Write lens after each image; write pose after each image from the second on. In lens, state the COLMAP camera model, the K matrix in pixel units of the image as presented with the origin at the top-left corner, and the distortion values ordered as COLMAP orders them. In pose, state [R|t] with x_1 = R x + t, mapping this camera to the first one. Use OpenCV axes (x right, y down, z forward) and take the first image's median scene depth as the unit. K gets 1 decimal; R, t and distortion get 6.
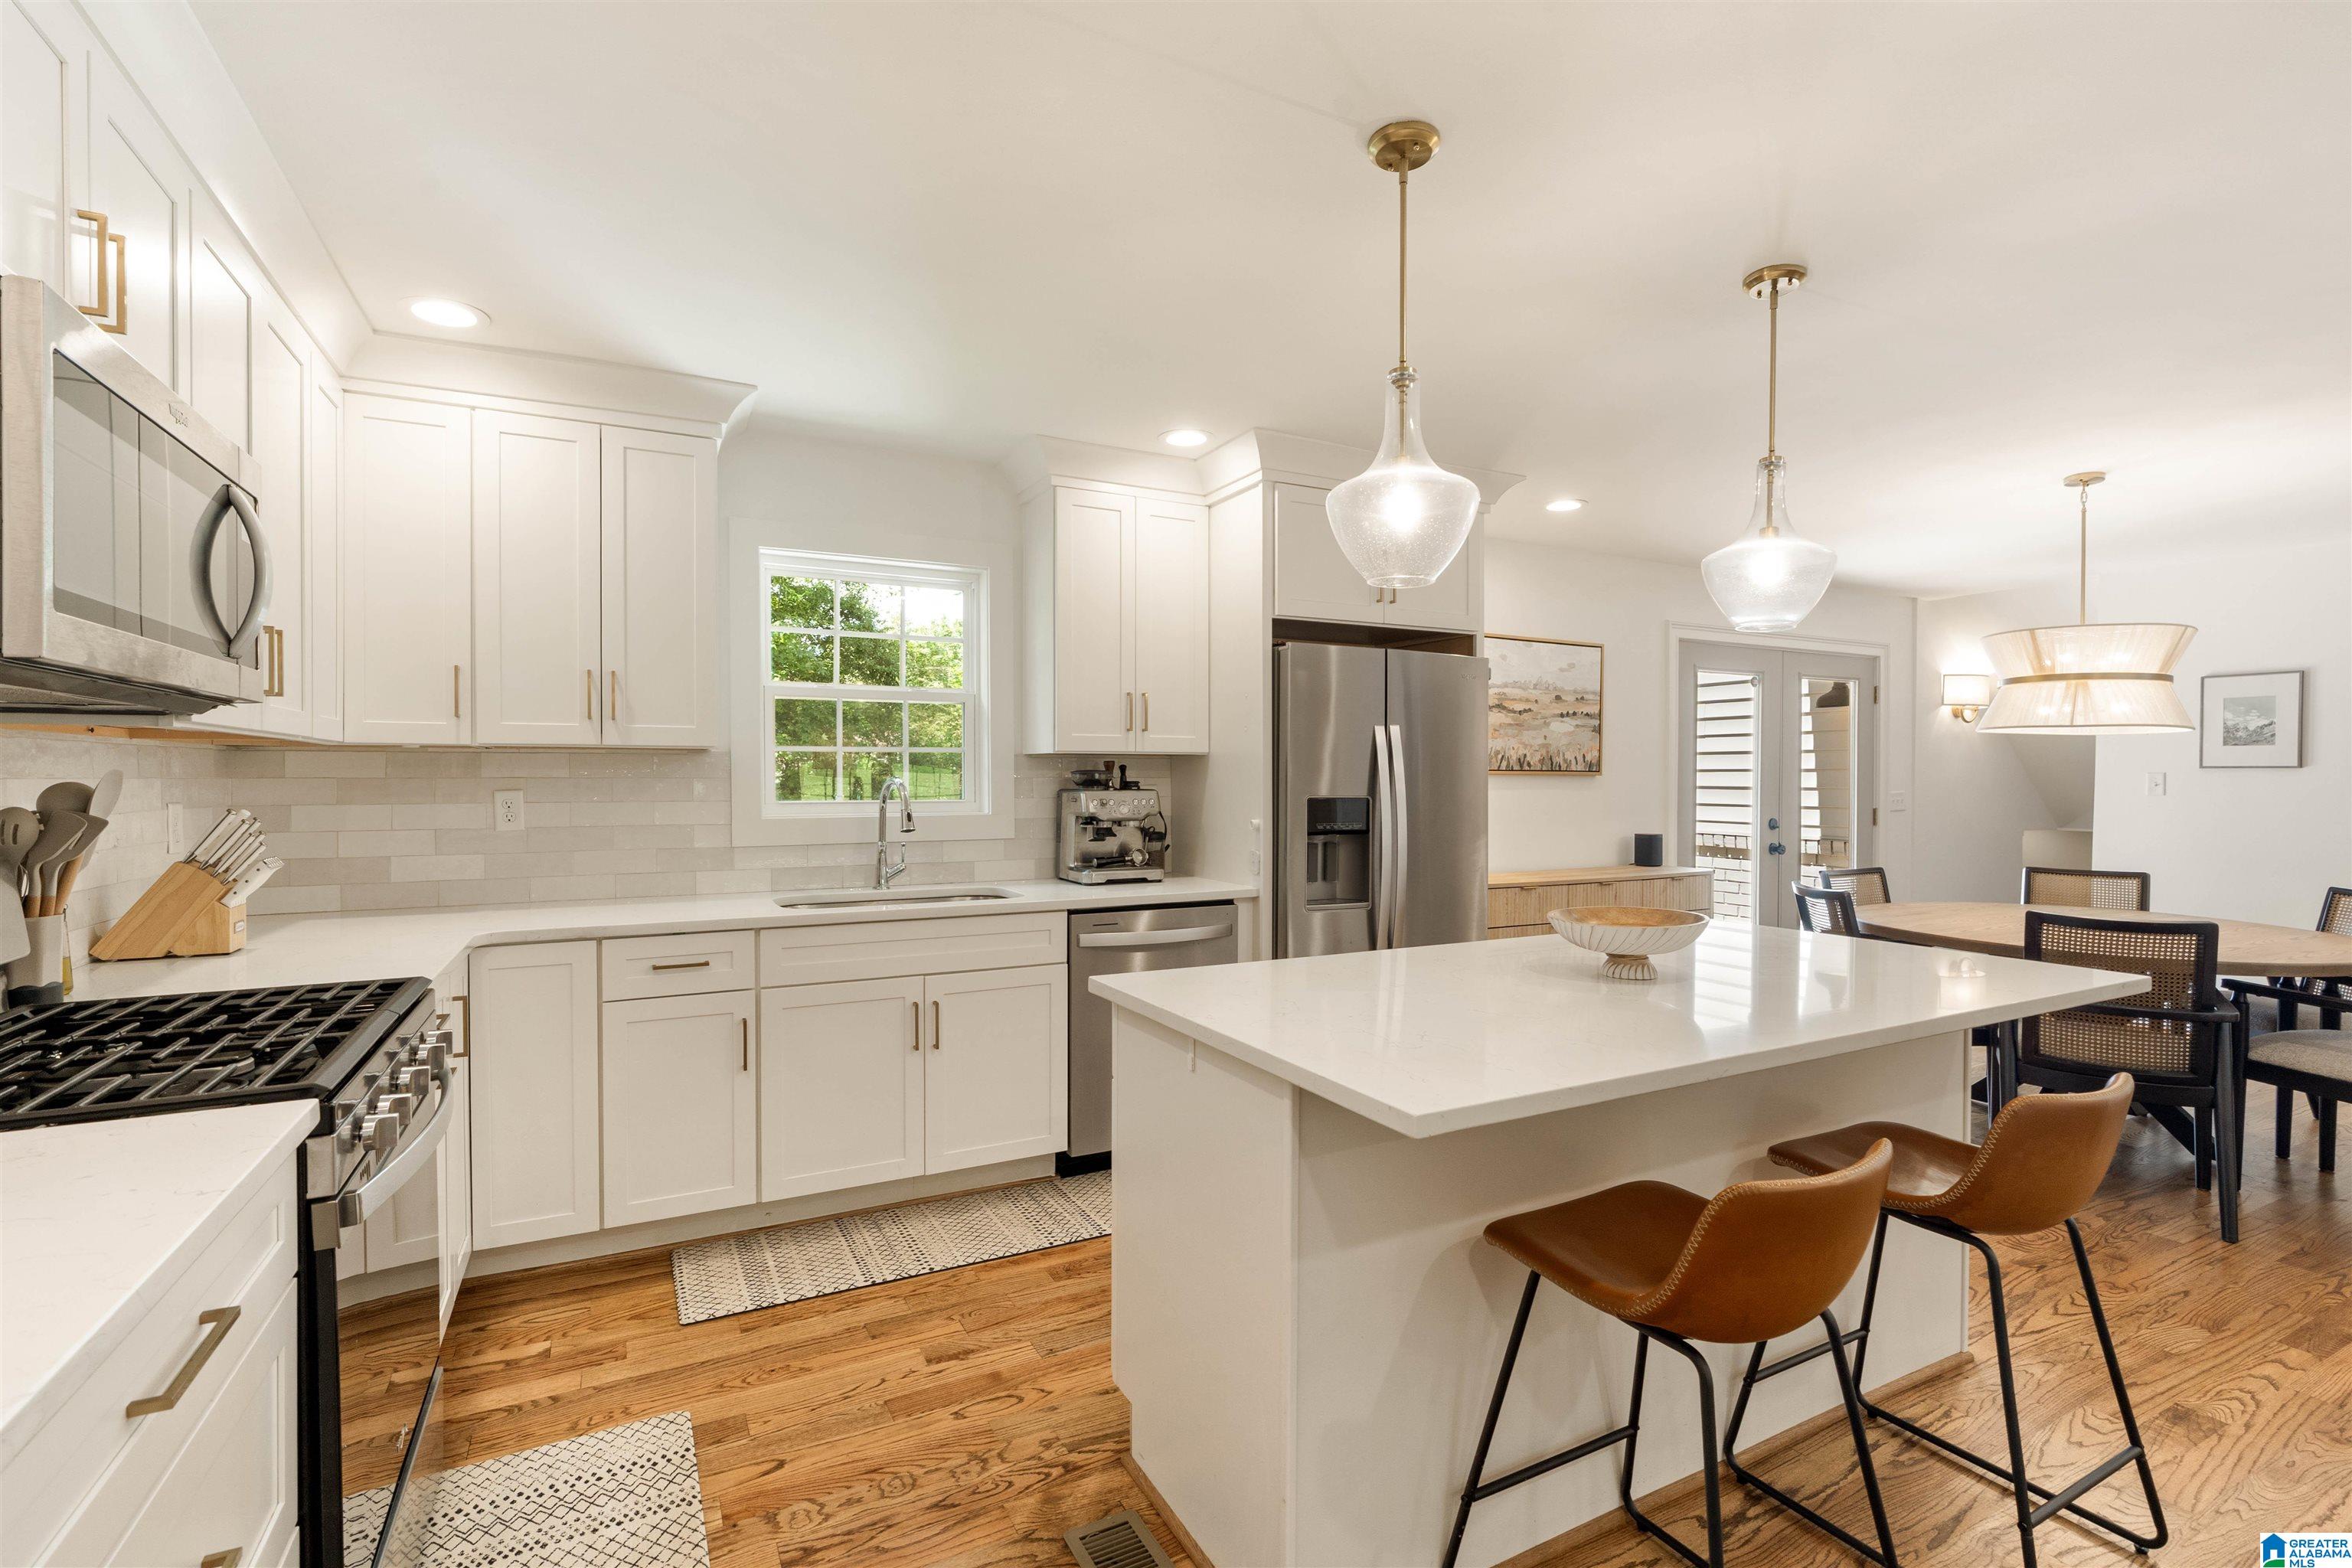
lens RADIAL K [[1066.6, 0, 1176.0], [0, 1066.6, 784.0], [0, 0, 1]] dist [-0.000349, 0.000213]
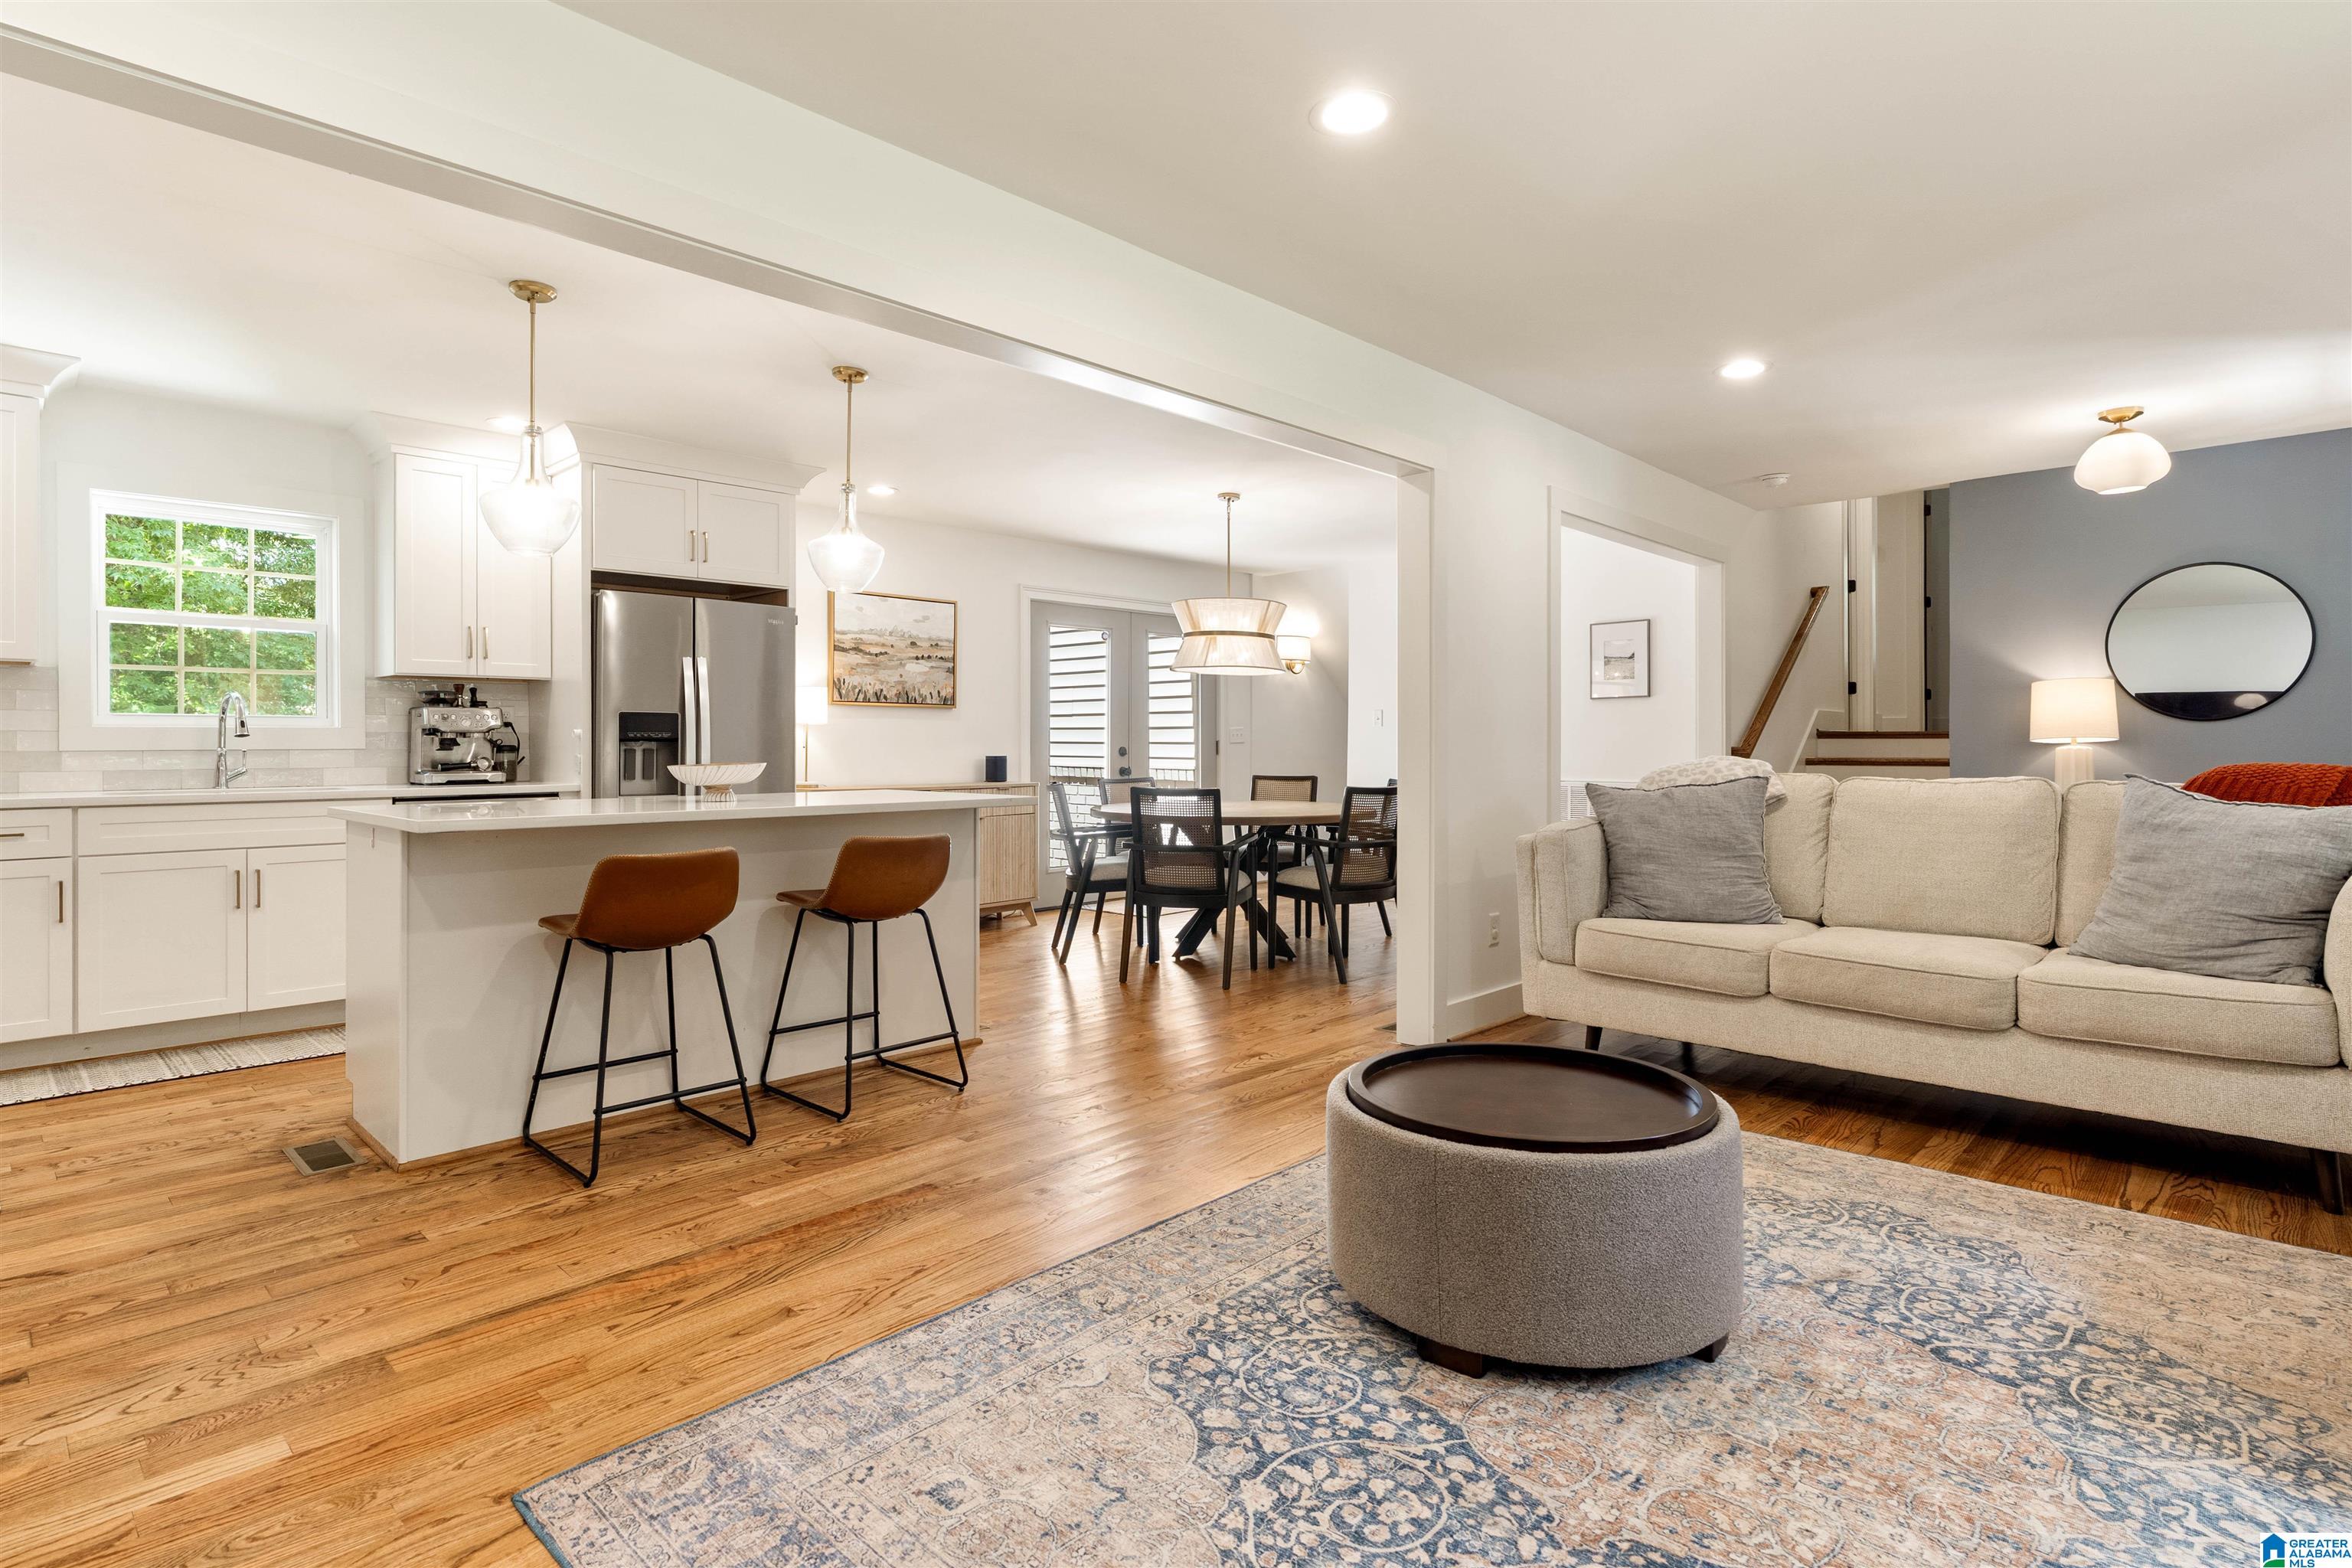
lens RADIAL K [[1181.7, 0, 1166.2], [0, 1181.7, 741.9], [0, 0, 1]] dist [-0.004114, 0.001241]
pose [[0.950240, -0.002653, 0.311508, 0.321186], [0.005383, 0.999954, -0.007905, 0.067167], [-0.311473, 0.009189, 0.950211, -0.575391]]
